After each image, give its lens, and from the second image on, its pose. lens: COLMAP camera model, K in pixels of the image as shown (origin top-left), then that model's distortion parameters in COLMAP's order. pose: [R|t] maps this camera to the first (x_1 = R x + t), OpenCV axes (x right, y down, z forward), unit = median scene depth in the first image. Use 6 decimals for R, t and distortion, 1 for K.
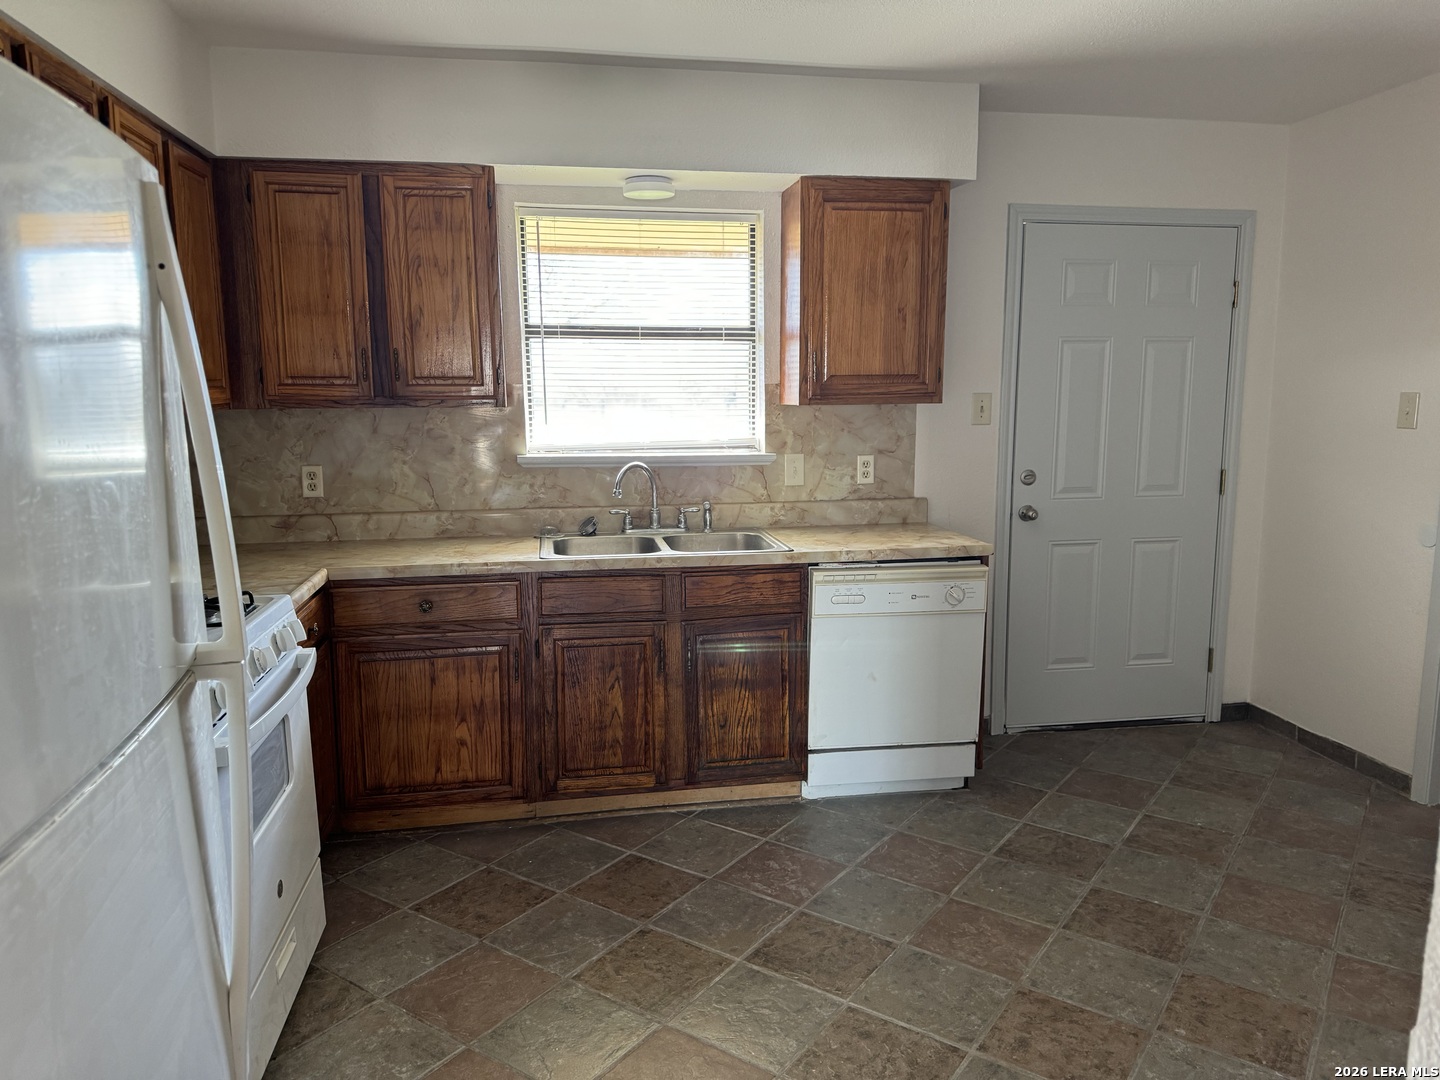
lens RADIAL K [[1008.1, 0, 743.9], [0, 1008.1, 544.0], [0, 0, 1]] dist [0.002620, -0.000454]
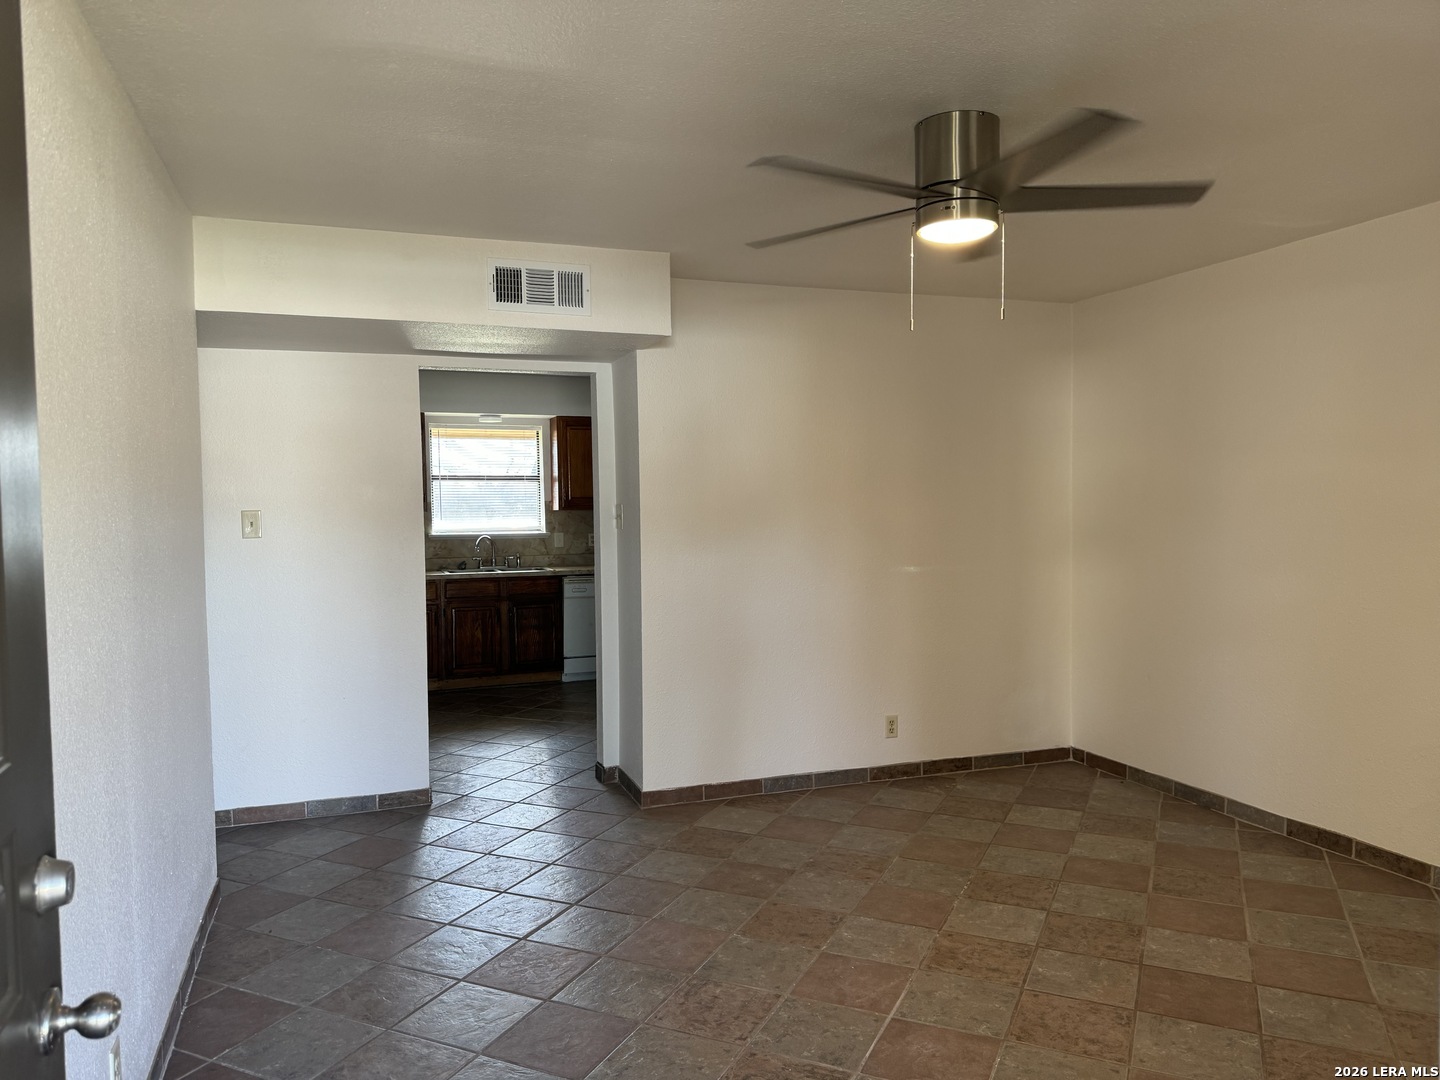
lens RADIAL K [[1008.1, 0, 743.9], [0, 1008.1, 544.0], [0, 0, 1]] dist [0.002620, -0.000454]
pose [[0.982795, -0.014957, 0.184094, 0.047256], [0.037352, 0.992217, -0.118789, 0.235126], [-0.180885, 0.123622, 0.975704, -1.345962]]
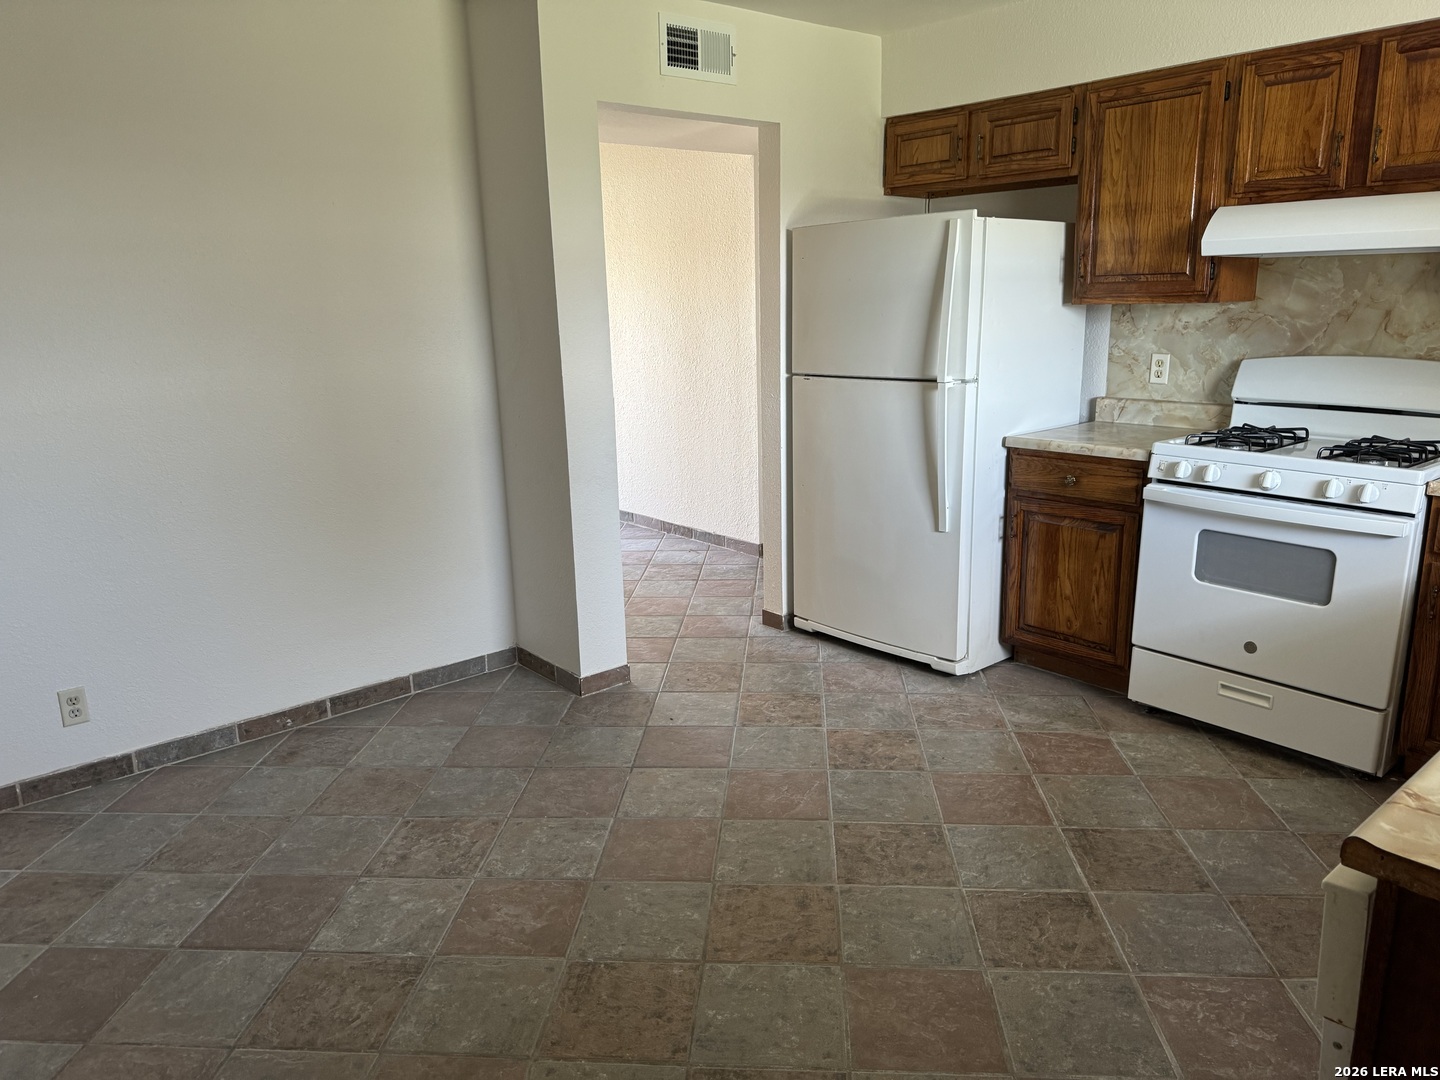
lens RADIAL K [[1008.1, 0, 743.9], [0, 1008.1, 544.0], [0, 0, 1]] dist [0.002620, -0.000454]
pose [[-0.850462, 0.153210, -0.503230, 0.525999], [-0.062216, 0.920635, 0.385436, -0.183087], [0.522344, 0.359107, -0.773433, 1.070039]]
